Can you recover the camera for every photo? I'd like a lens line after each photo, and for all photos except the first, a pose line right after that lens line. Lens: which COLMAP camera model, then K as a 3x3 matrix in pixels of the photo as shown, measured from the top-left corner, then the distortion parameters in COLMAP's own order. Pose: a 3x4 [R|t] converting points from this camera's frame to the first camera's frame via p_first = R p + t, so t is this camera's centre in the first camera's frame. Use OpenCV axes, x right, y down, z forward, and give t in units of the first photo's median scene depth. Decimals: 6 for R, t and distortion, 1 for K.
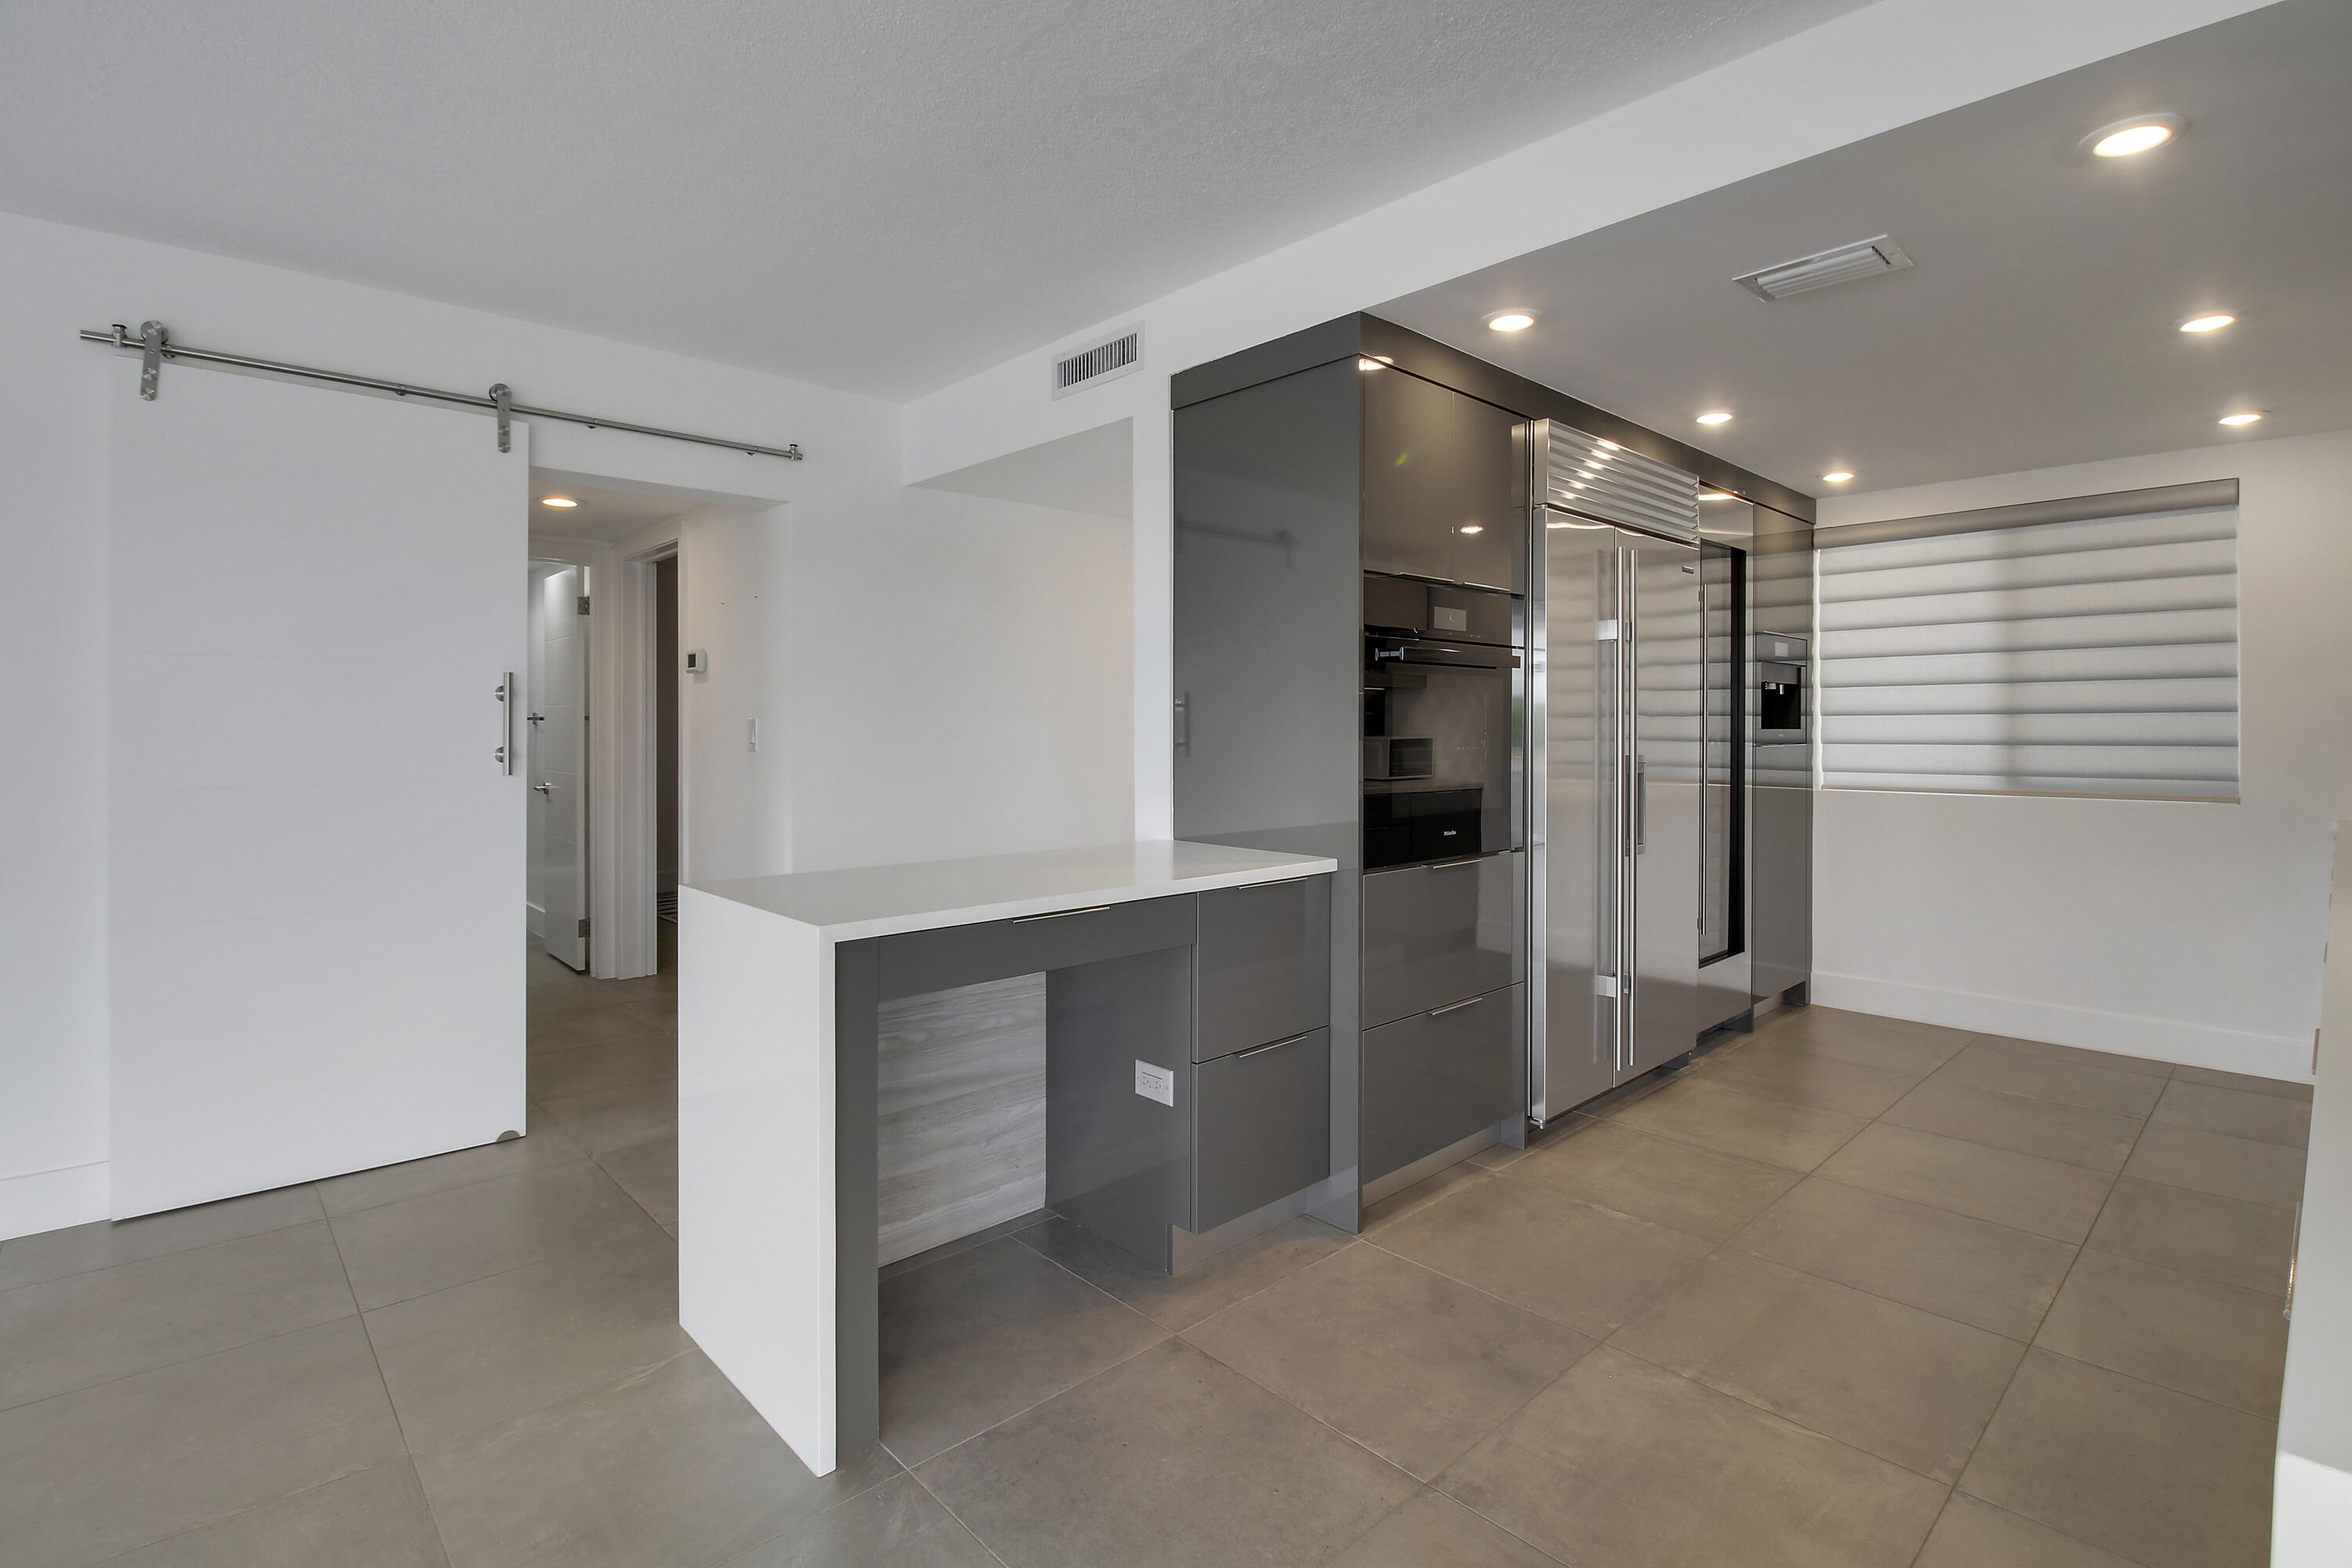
lens RADIAL K [[1092.3, 0, 1188.2], [0, 1092.3, 760.2], [0, 0, 1]] dist [0.002692, -0.014949]
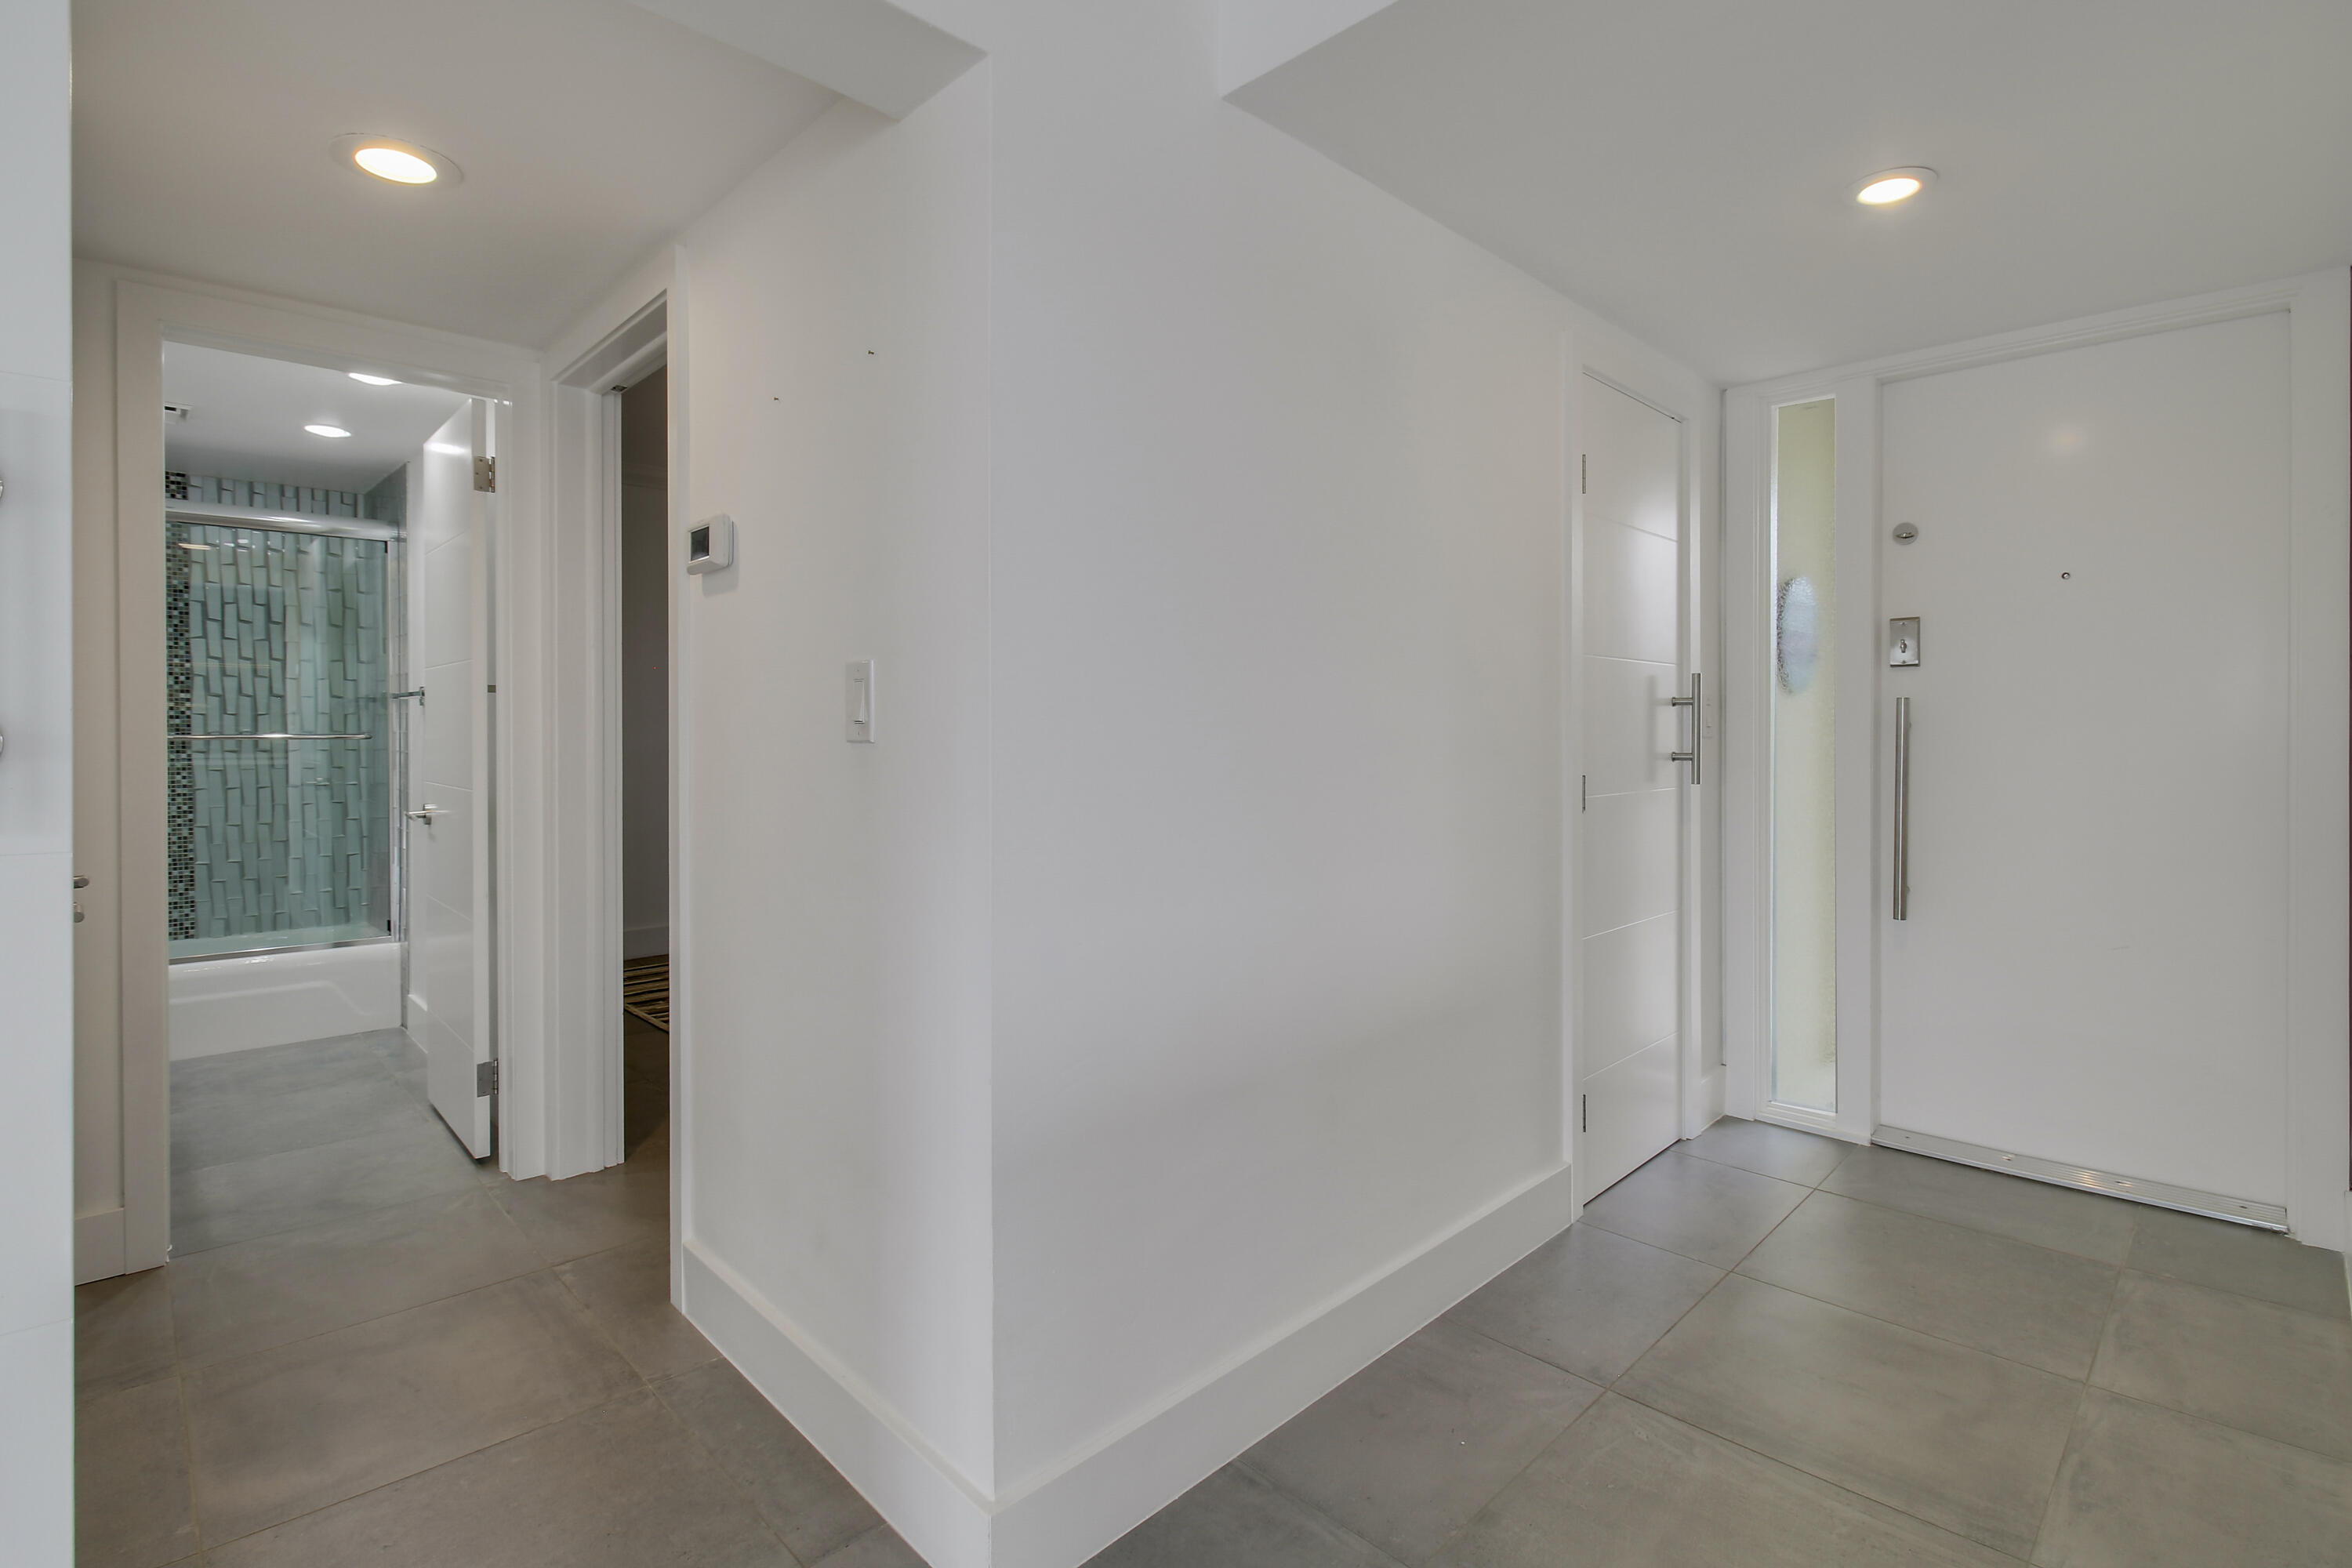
lens RADIAL K [[1092.3, 0, 1188.2], [0, 1092.3, 760.2], [0, 0, 1]] dist [0.002692, -0.014949]
pose [[0.999731, -0.003941, 0.022847, -0.225933], [0.003945, 0.999992, -0.000133, -0.000854], [-0.022846, 0.000223, 0.999739, 0.467110]]
